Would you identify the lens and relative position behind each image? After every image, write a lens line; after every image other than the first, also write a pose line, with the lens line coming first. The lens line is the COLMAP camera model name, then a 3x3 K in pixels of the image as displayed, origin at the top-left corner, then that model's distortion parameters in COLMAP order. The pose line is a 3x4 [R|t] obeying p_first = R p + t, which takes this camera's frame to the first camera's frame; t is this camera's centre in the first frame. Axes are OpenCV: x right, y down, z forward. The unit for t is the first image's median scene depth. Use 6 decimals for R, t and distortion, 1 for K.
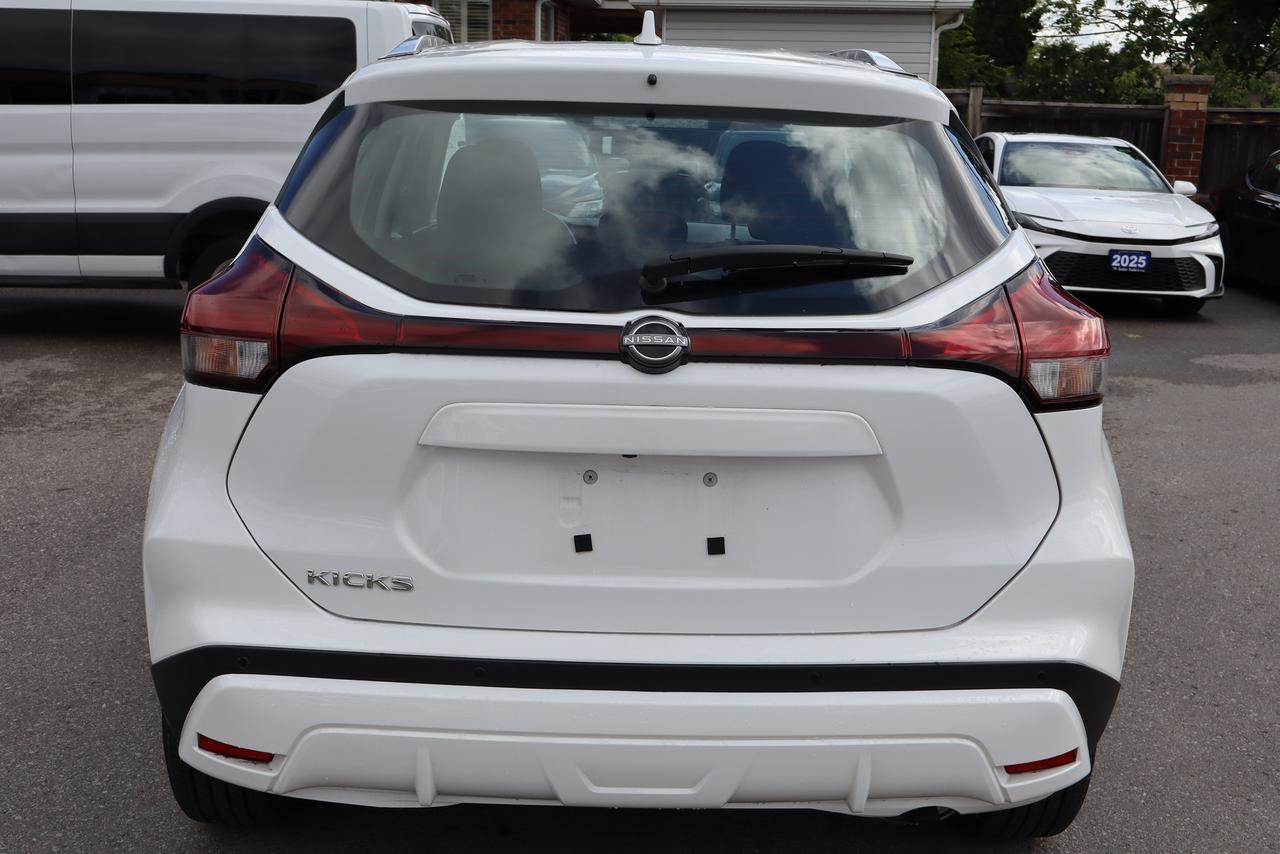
lens RADIAL K [[1527.2, 0, 640.0], [0, 1527.2, 427.0], [0, 0, 1]] dist [-0.016300, -0.010367]
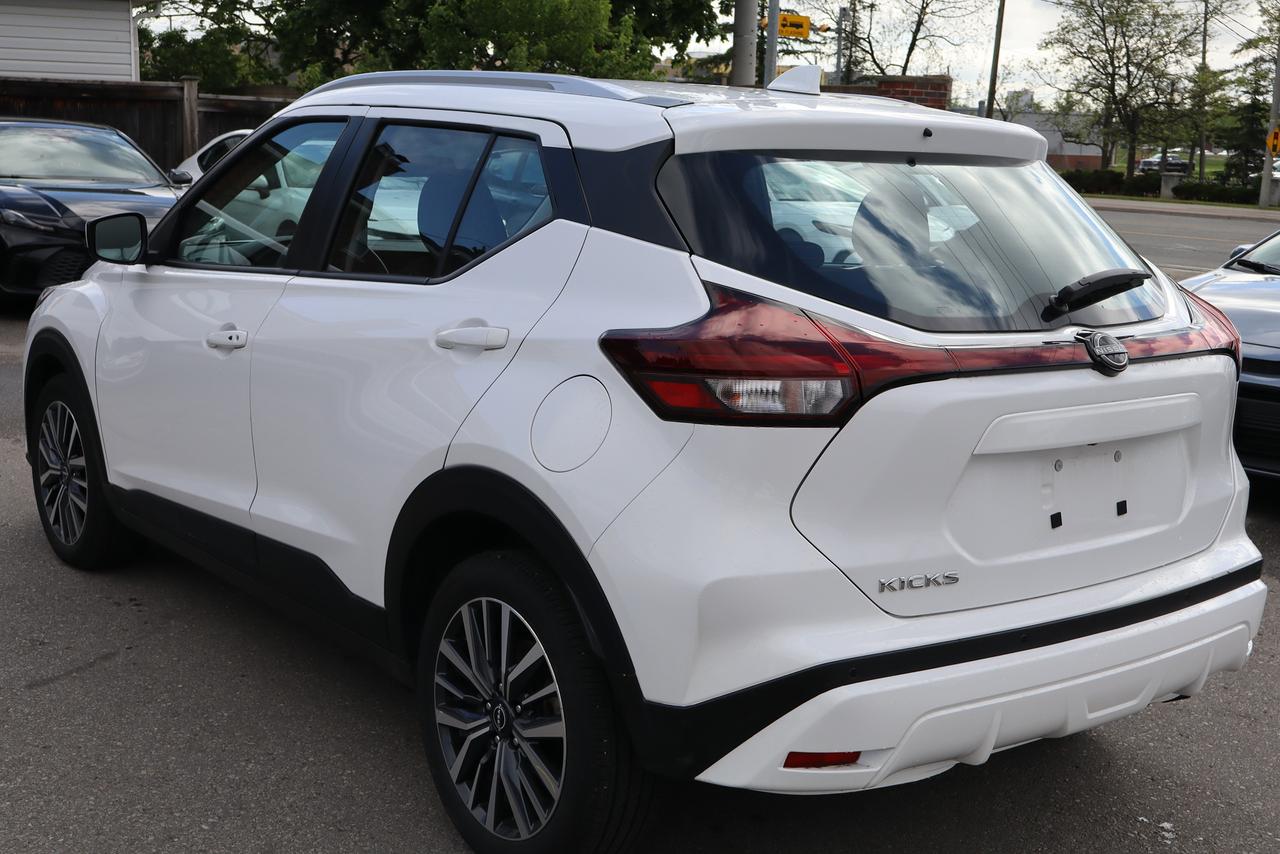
lens RADIAL K [[1616.6, 0, 640.0], [0, 1616.6, 427.0], [0, 0, 1]] dist [0.001888, 0.001935]
pose [[0.797279, -0.104375, 0.594518, -1.044272], [0.104207, 0.993948, 0.034753, -0.076303], [-0.594547, 0.034246, 0.803331, 0.155074]]
